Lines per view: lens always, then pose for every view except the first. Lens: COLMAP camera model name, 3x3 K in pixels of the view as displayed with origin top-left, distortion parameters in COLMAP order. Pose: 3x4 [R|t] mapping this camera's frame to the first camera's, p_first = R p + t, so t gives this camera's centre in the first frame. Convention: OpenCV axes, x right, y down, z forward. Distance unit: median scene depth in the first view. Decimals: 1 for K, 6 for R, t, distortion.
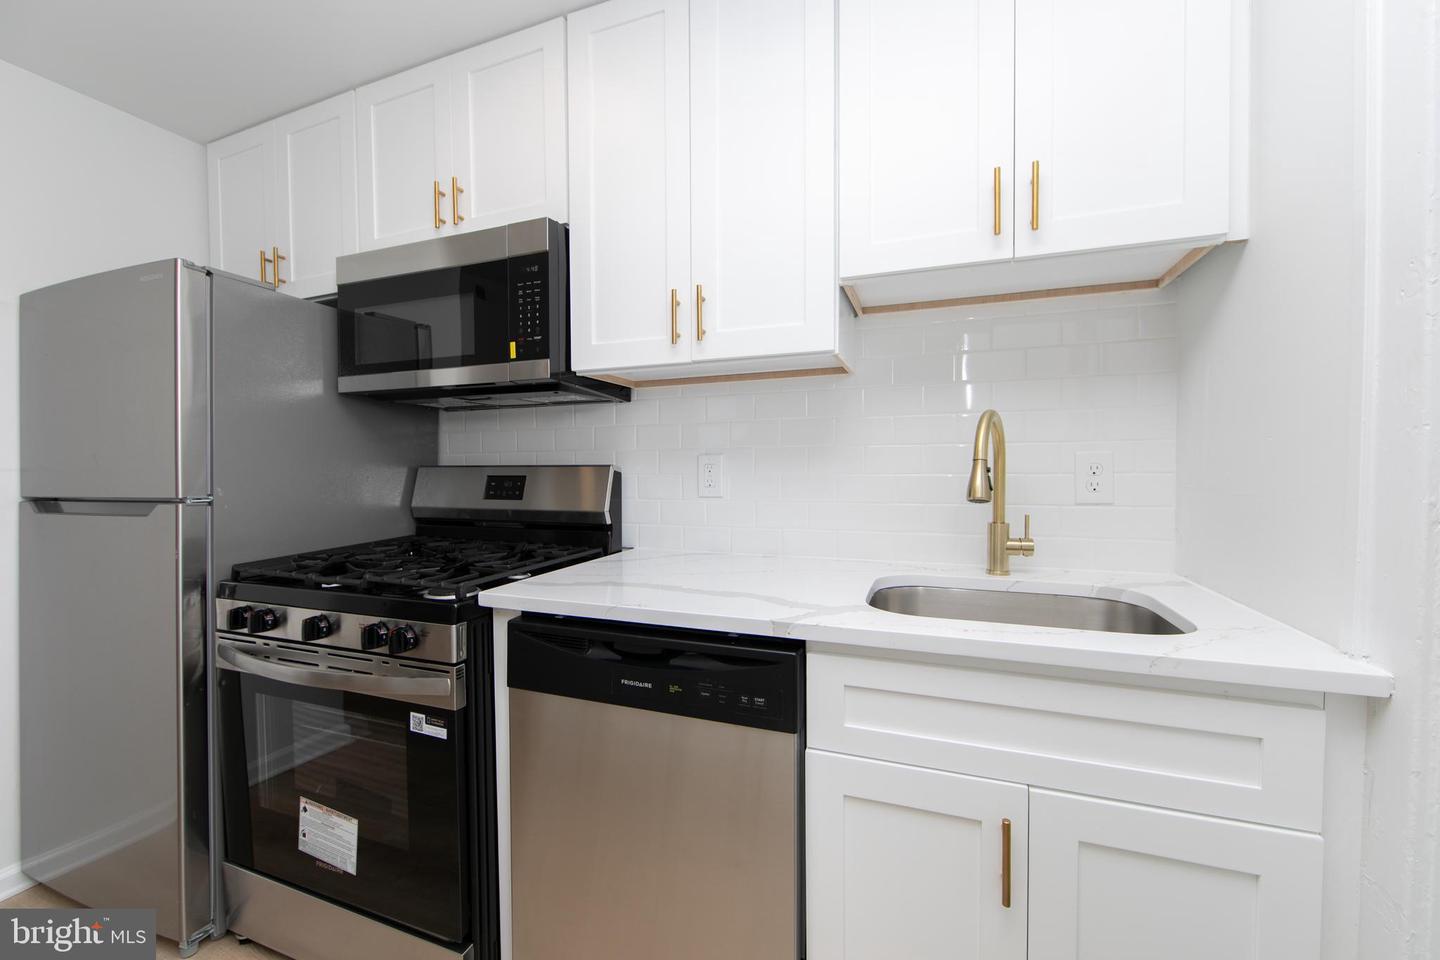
lens RADIAL K [[593.4, 0, 726.2], [0, 593.4, 476.7], [0, 0, 1]] dist [-0.000952, -0.000173]
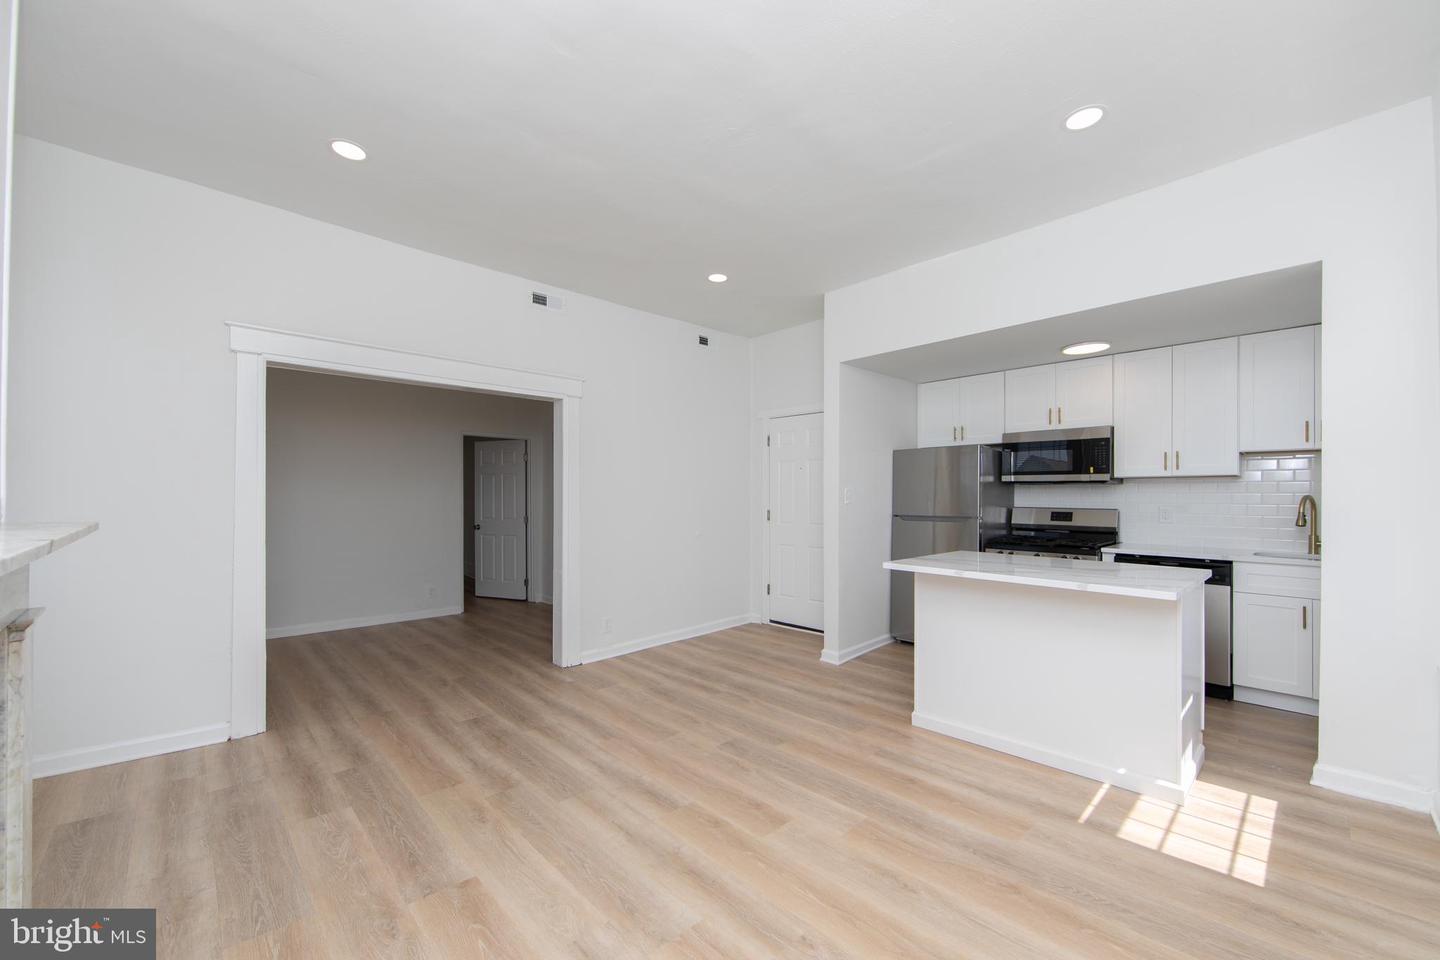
lens RADIAL K [[566.6, 0, 724.2], [0, 566.6, 493.3], [0, 0, 1]] dist [-0.001589, -0.000406]
pose [[0.901738, 0.012120, -0.432113, -0.806248], [-0.024123, 0.999460, -0.022308, 0.008728], [0.431610, 0.030540, 0.901543, -2.361892]]
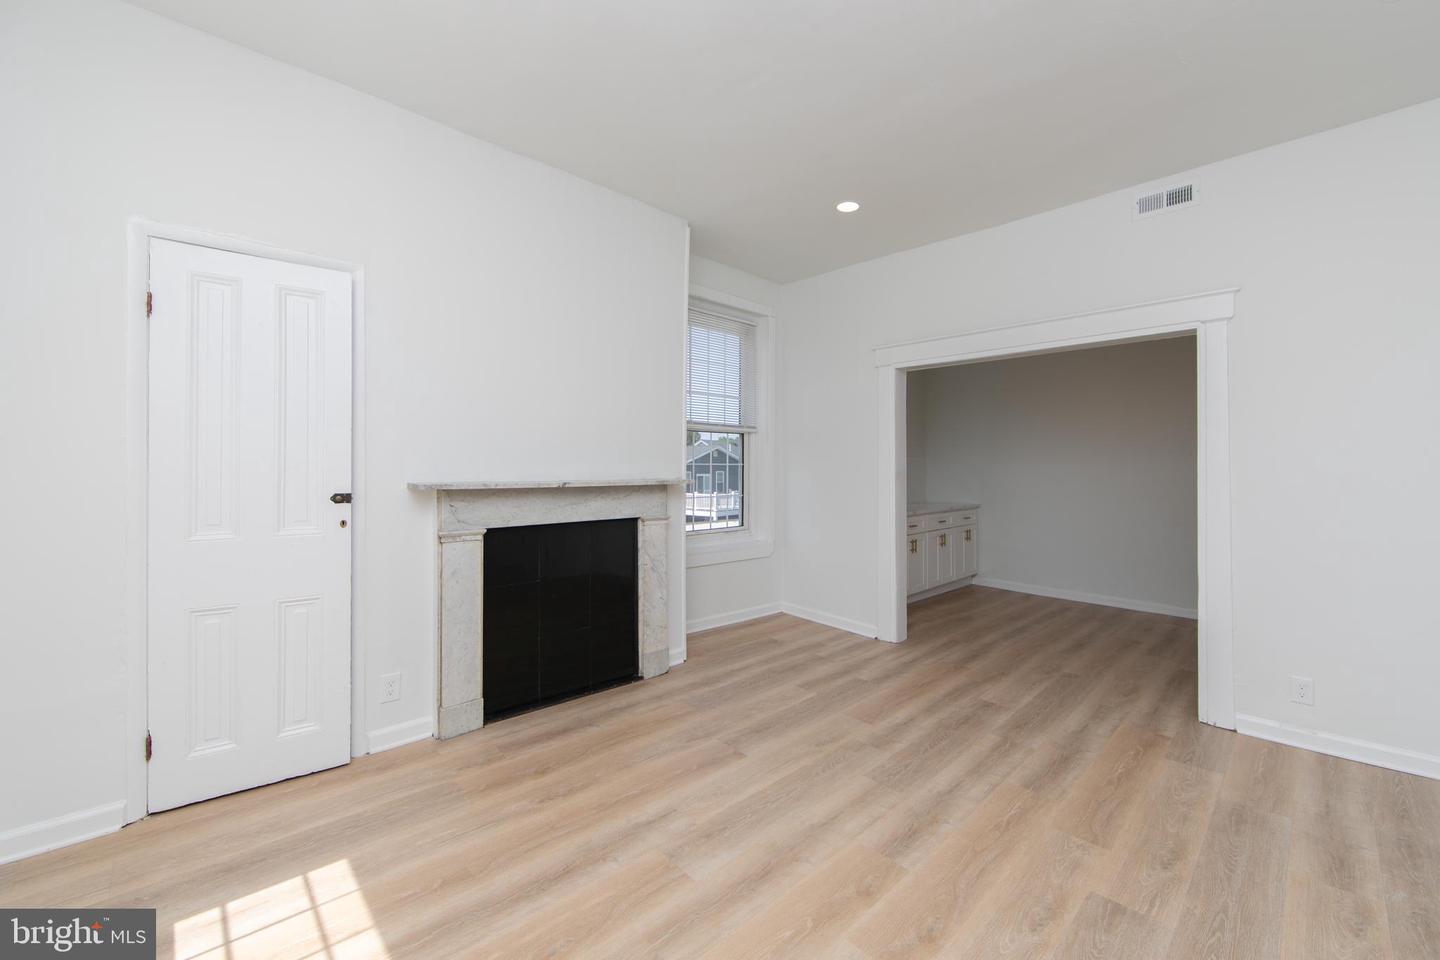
lens RADIAL K [[574.4, 0, 729.3], [0, 574.4, 473.4], [0, 0, 1]] dist [-0.001081, -0.000482]
pose [[-0.427756, 0.020147, -0.903670, -0.269414], [-0.020460, 0.999280, 0.031964, -0.043746], [0.903663, 0.032162, -0.427036, -0.685849]]
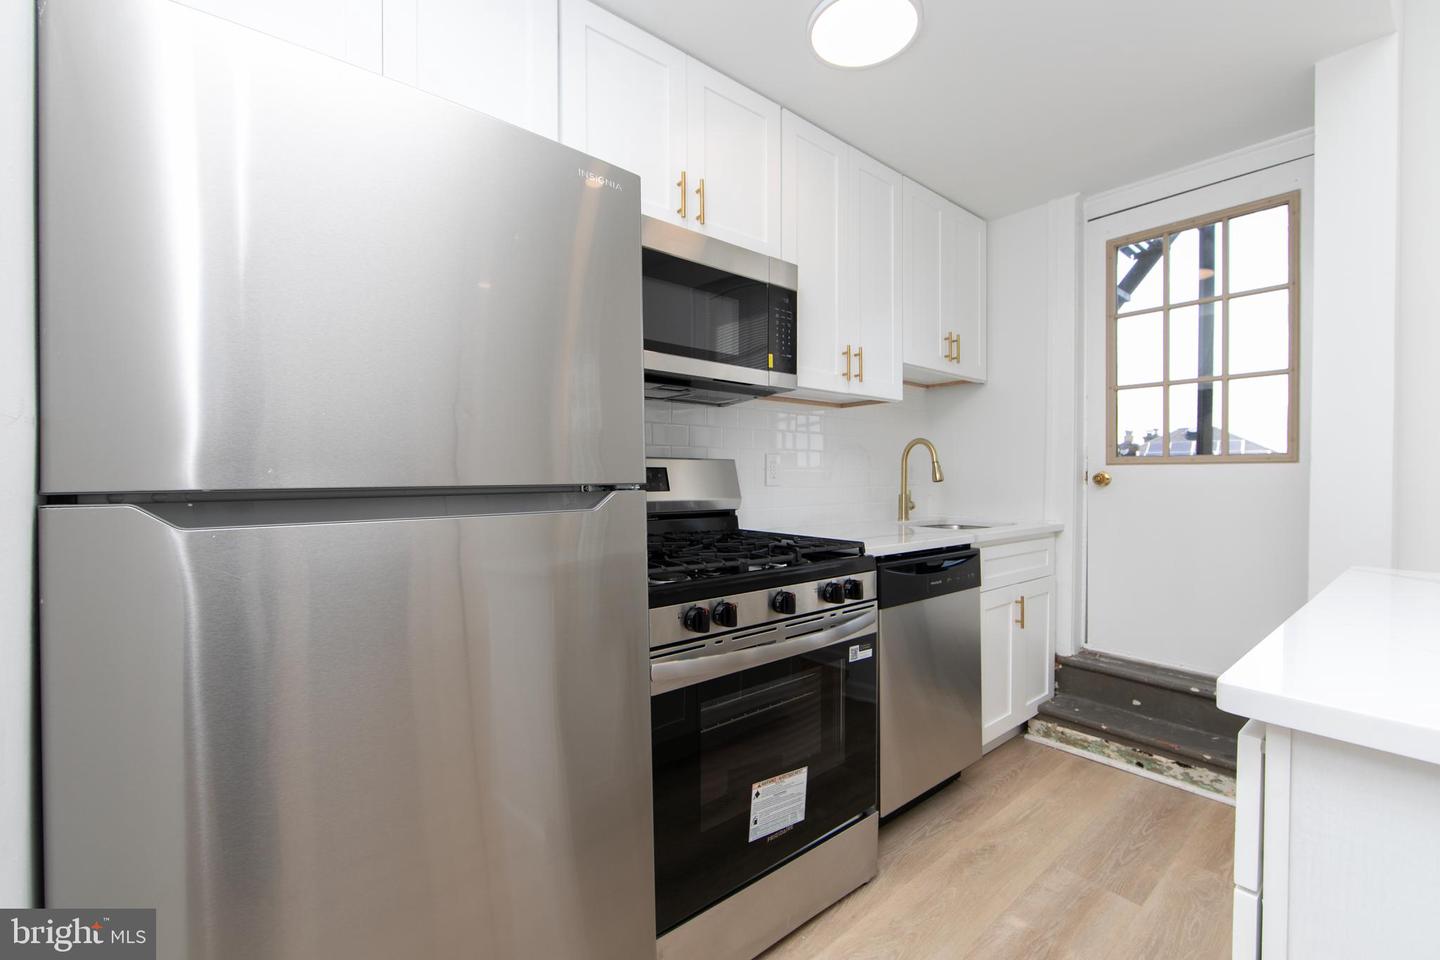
lens RADIAL K [[593.4, 0, 726.2], [0, 593.4, 476.7], [0, 0, 1]] dist [-0.000952, -0.000173]
pose [[0.489188, 0.005595, 0.872160, -1.485618], [0.015877, 0.999757, -0.015319, 0.039752], [-0.872034, 0.021341, 0.488980, 0.506573]]
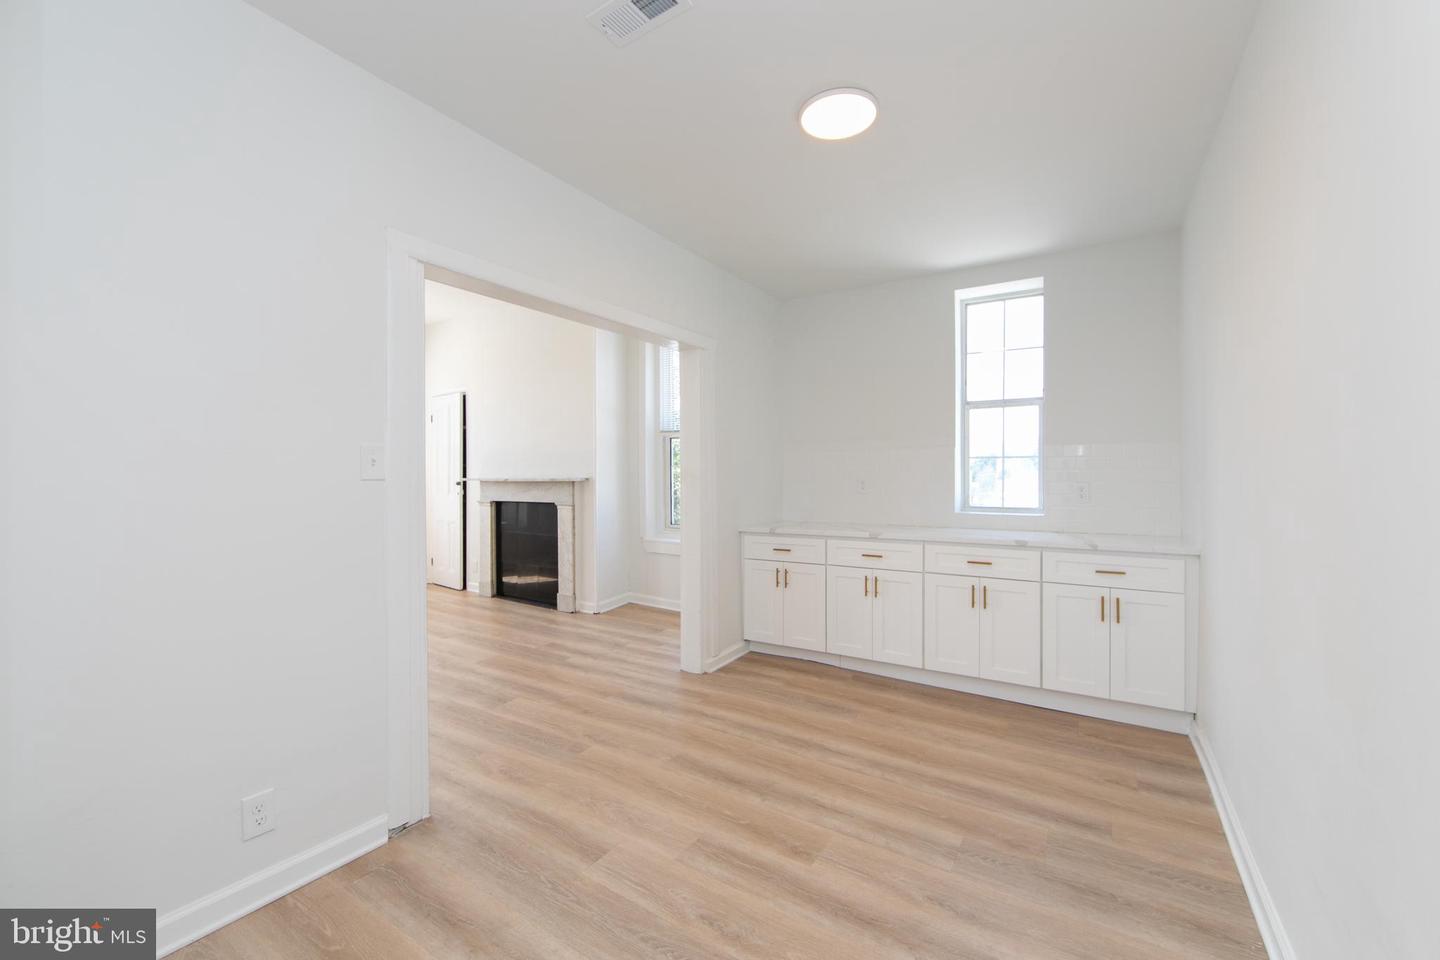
lens RADIAL K [[580.7, 0, 720.0], [0, 580.7, 480.0], [0, 0, 1]] dist [-0.001380, -0.000321]
pose [[-0.978066, 0.012758, 0.207905, -4.017896], [0.019676, 0.999318, 0.031238, -0.014482], [-0.207364, 0.034643, -0.977650, 1.321054]]
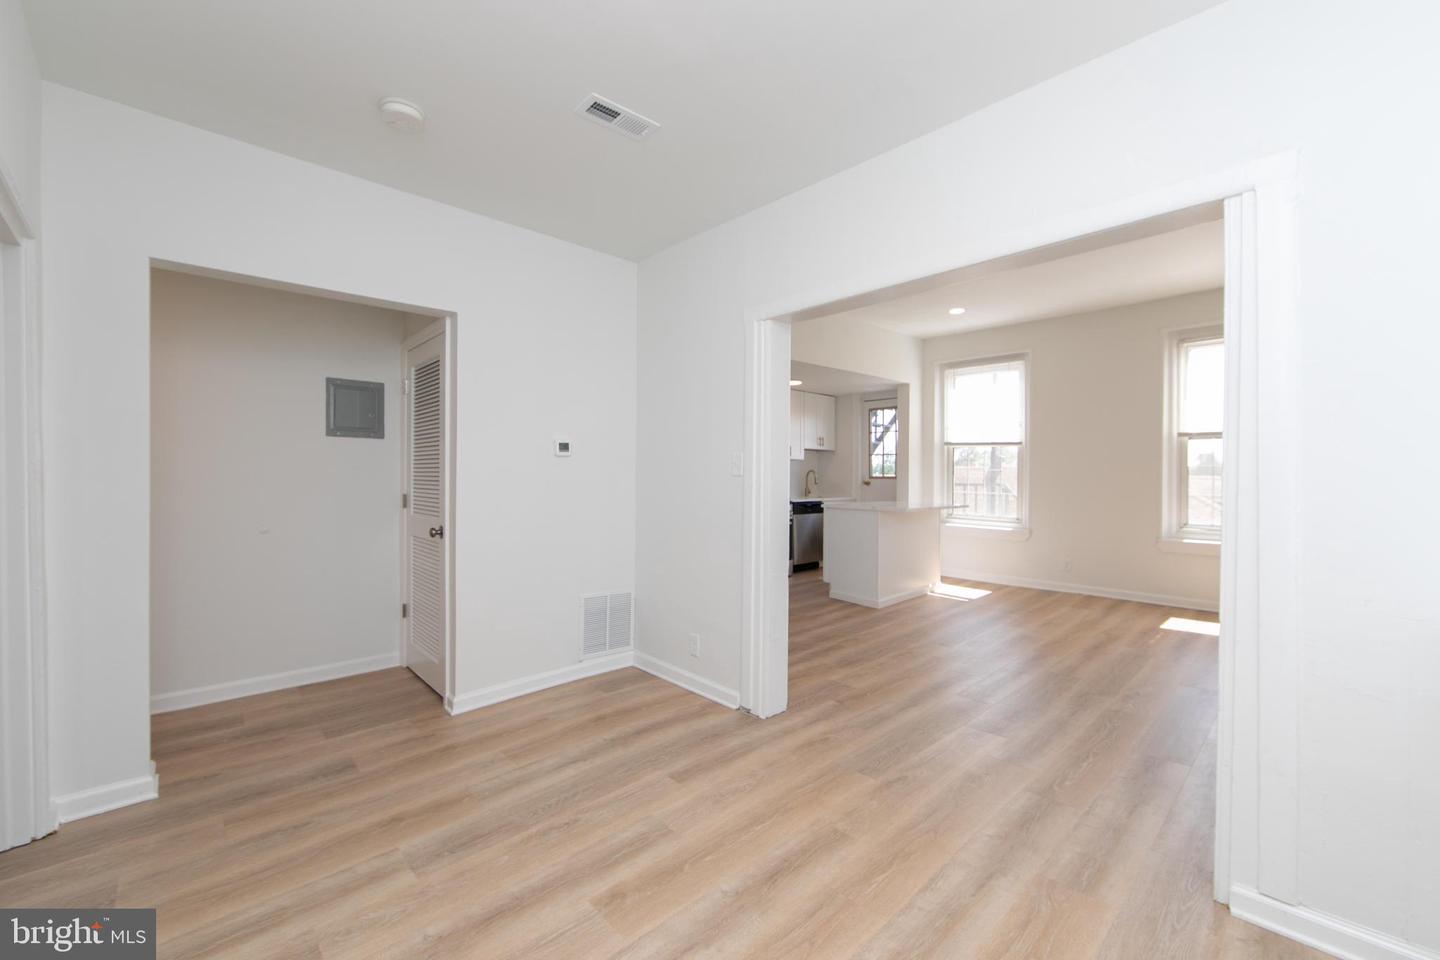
lens RADIAL K [[580.7, 0, 720.0], [0, 580.7, 480.0], [0, 0, 1]] dist [-0.001380, -0.000321]
pose [[0.438331, 0.007820, 0.898780, -4.879930], [0.015380, 0.999751, -0.016199, 0.071462], [-0.898682, 0.020923, 0.438101, -0.740141]]
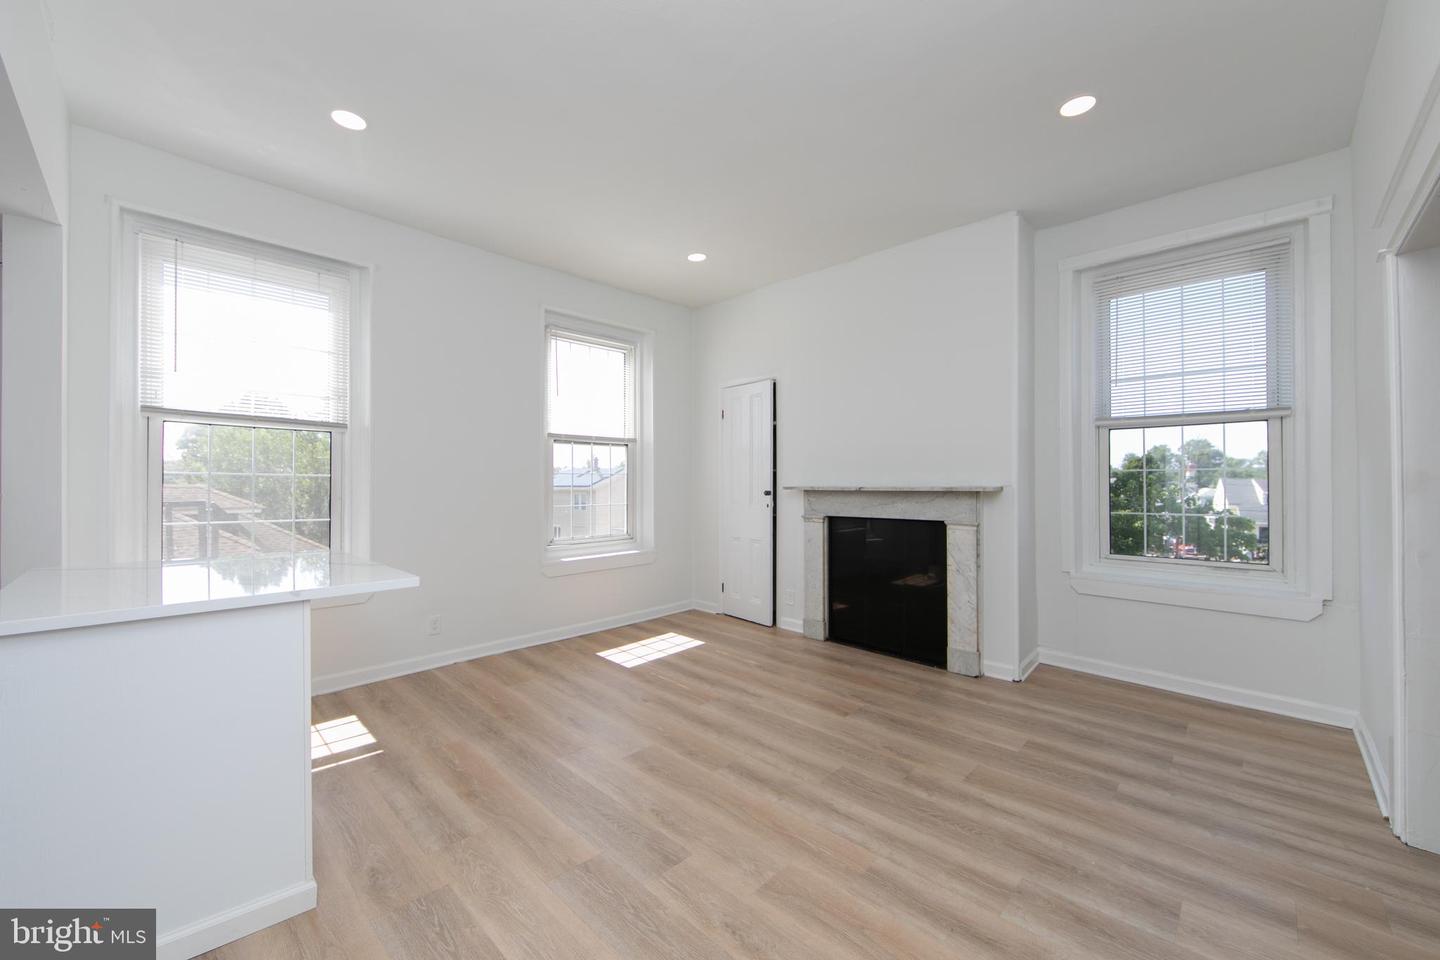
lens RADIAL K [[562.7, 0, 722.0], [0, 562.7, 486.1], [0, 0, 1]] dist [-0.001322, -0.000315]
pose [[-0.919656, 0.011509, 0.392556, -2.323954], [0.022986, 0.999434, 0.024547, -0.021181], [-0.392052, 0.031598, -0.919400, 0.704406]]
